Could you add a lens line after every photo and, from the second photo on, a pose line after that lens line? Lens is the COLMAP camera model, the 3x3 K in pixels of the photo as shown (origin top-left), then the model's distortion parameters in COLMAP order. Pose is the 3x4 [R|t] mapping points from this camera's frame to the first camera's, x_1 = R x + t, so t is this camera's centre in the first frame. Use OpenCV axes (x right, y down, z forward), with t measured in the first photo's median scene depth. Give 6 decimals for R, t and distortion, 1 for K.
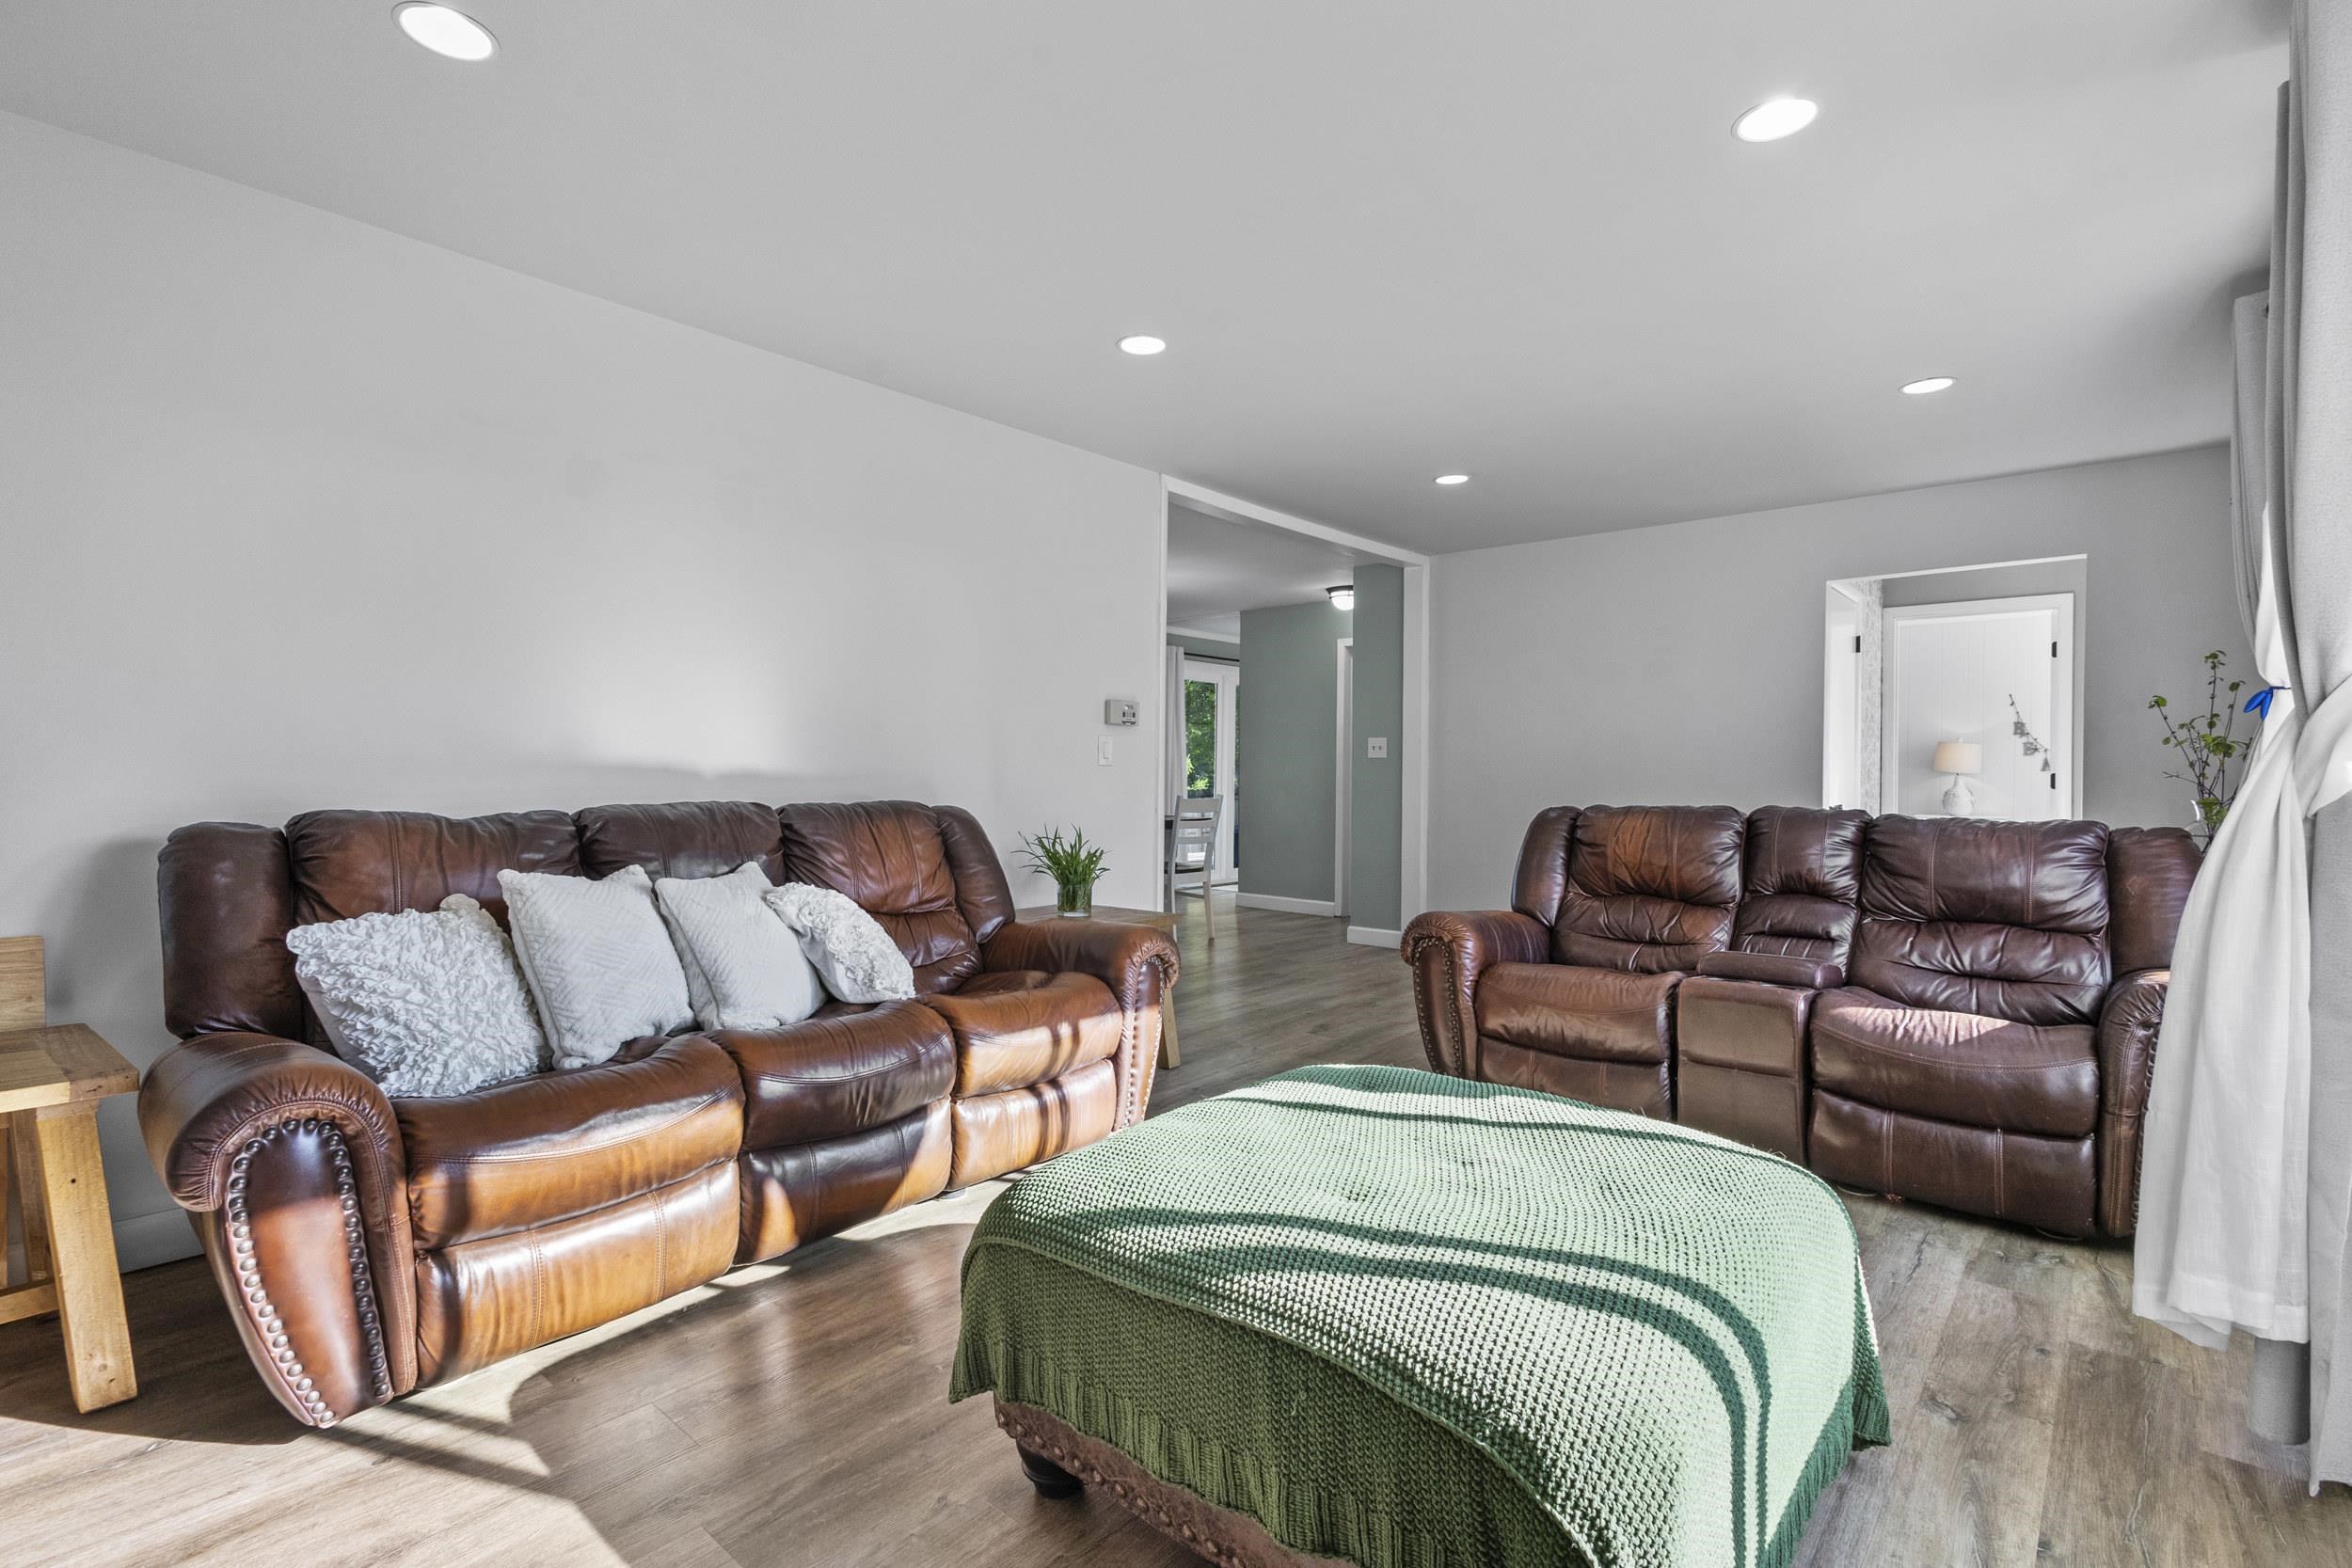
lens RADIAL K [[1093.2, 0, 1155.2], [0, 1093.2, 781.8], [0, 0, 1]] dist [0.003079, 0.000667]
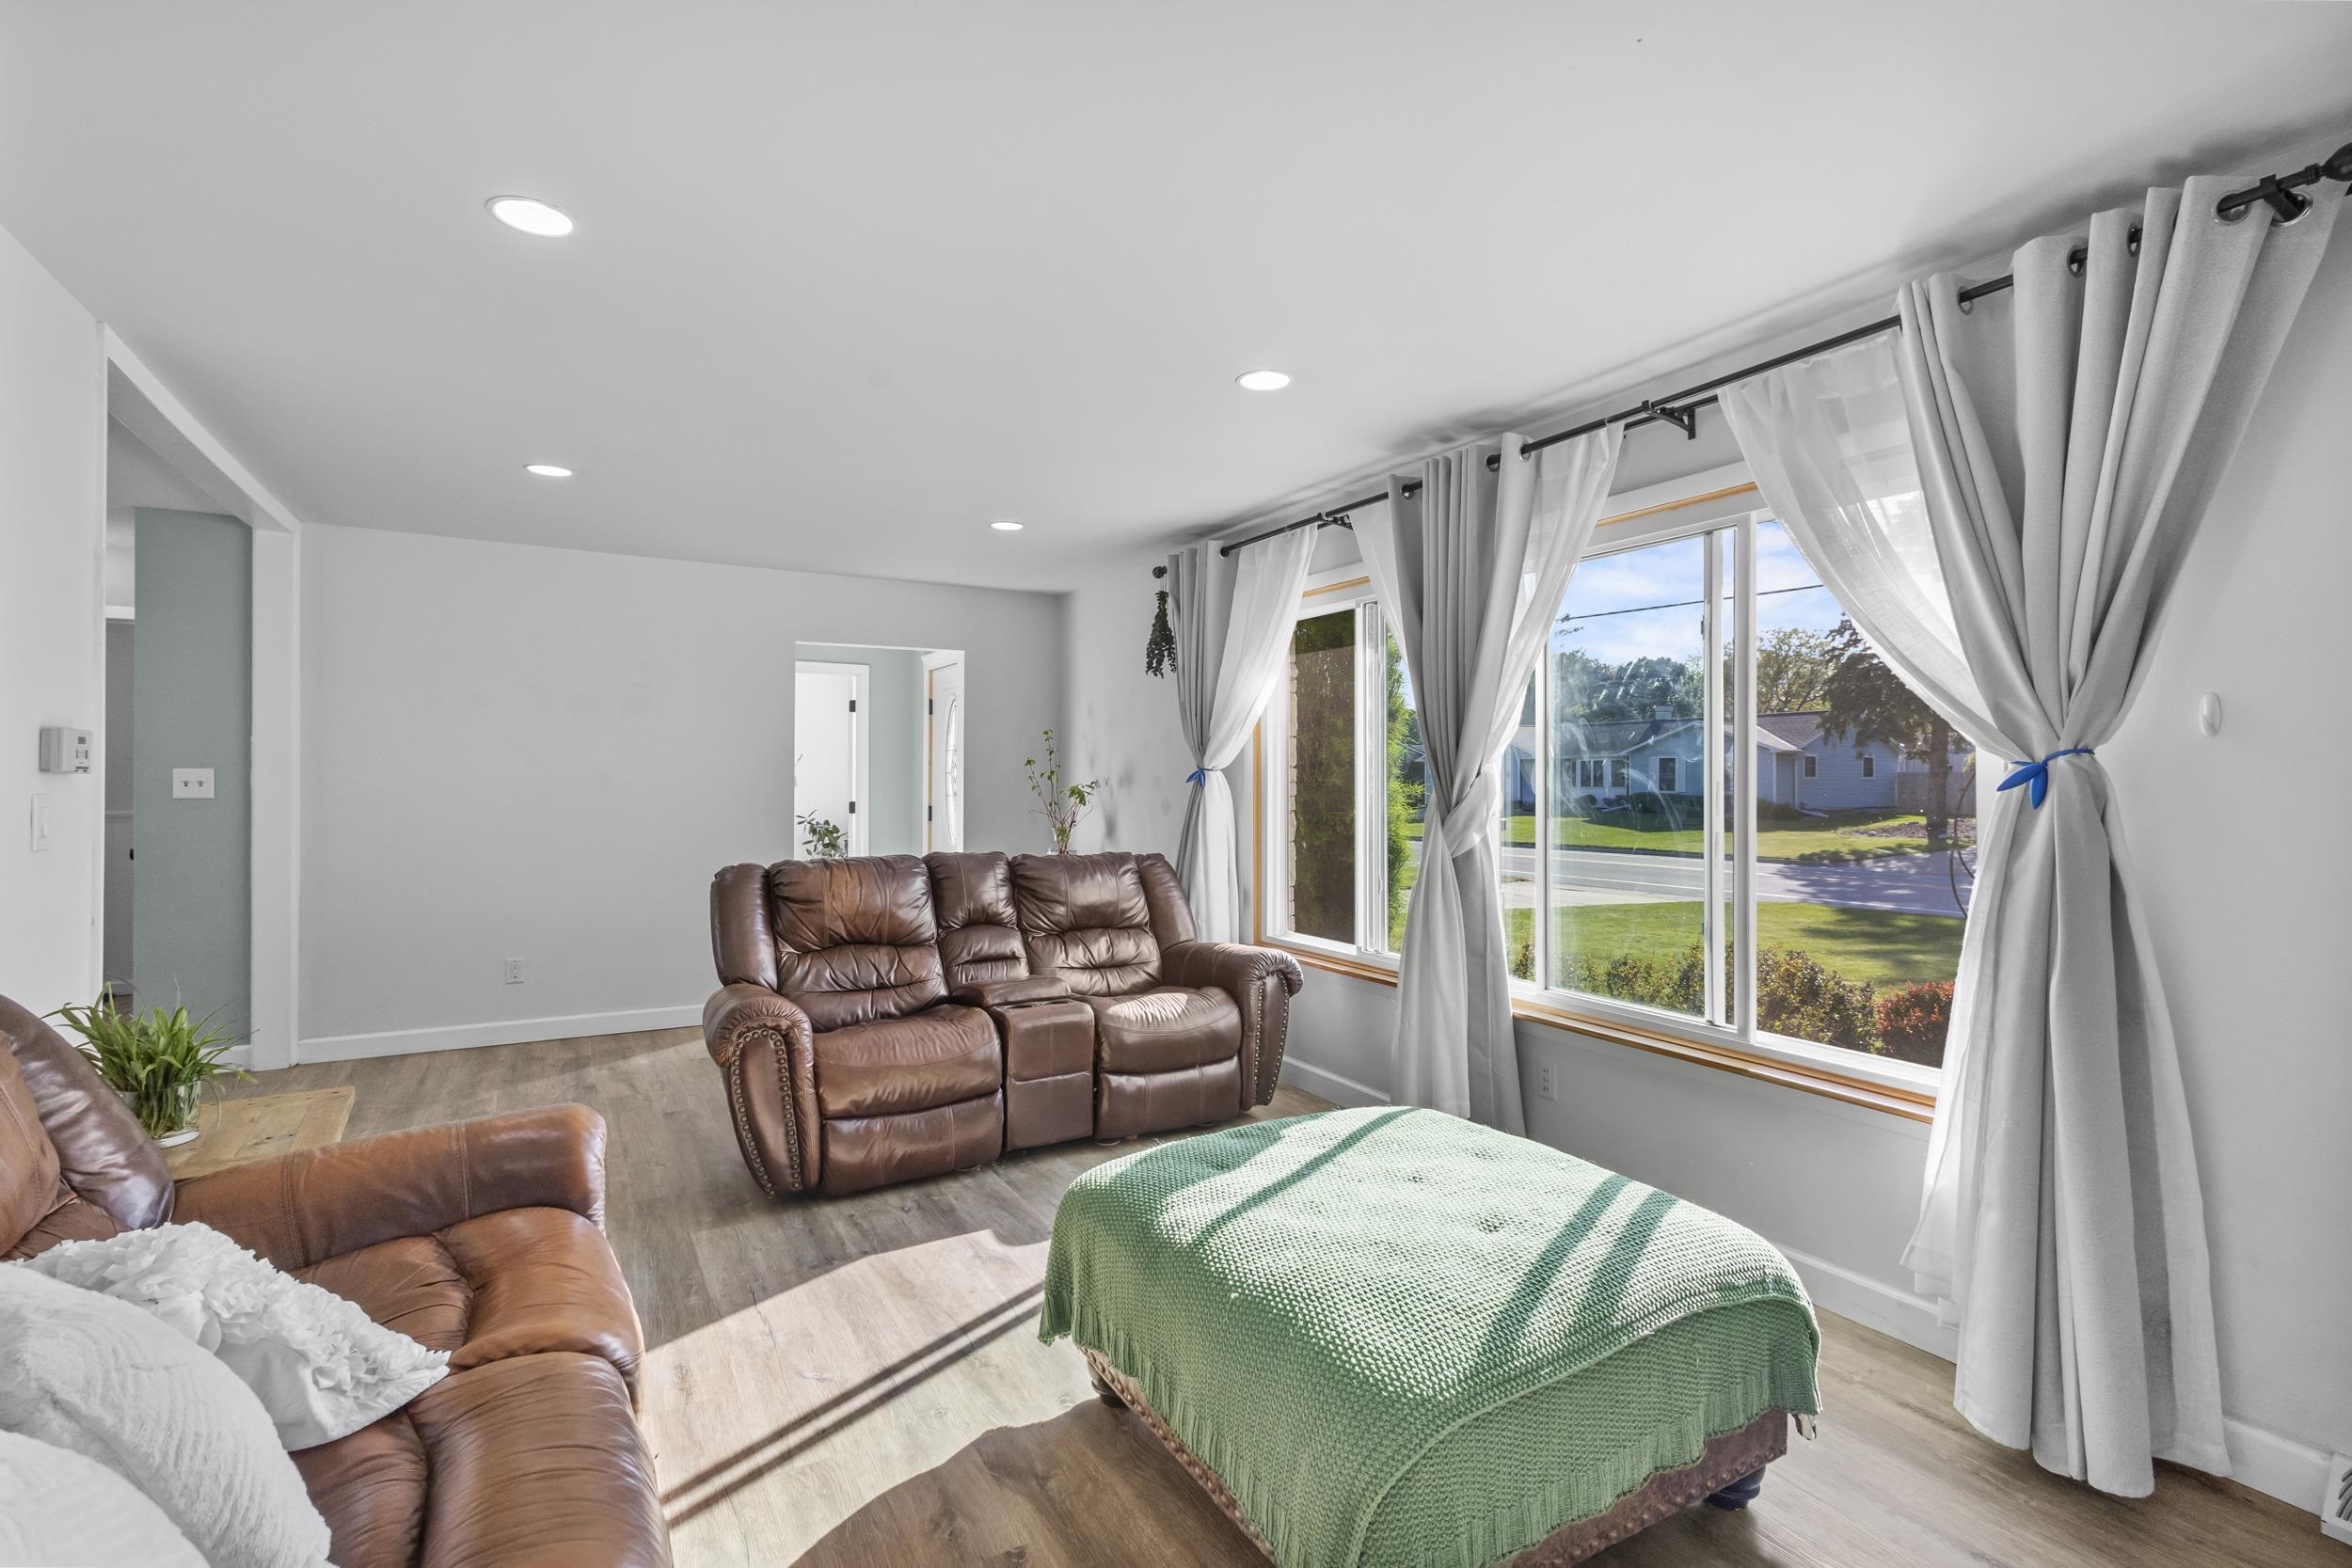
lens RADIAL K [[1093.2, 0, 1153.5], [0, 1093.2, 781.1], [0, 0, 1]] dist [0.003079, 0.000667]
pose [[0.319166, -0.008180, 0.947663, -0.505903], [0.009359, 0.999941, 0.005479, -0.062457], [-0.947653, 0.007120, 0.319224, 0.435546]]
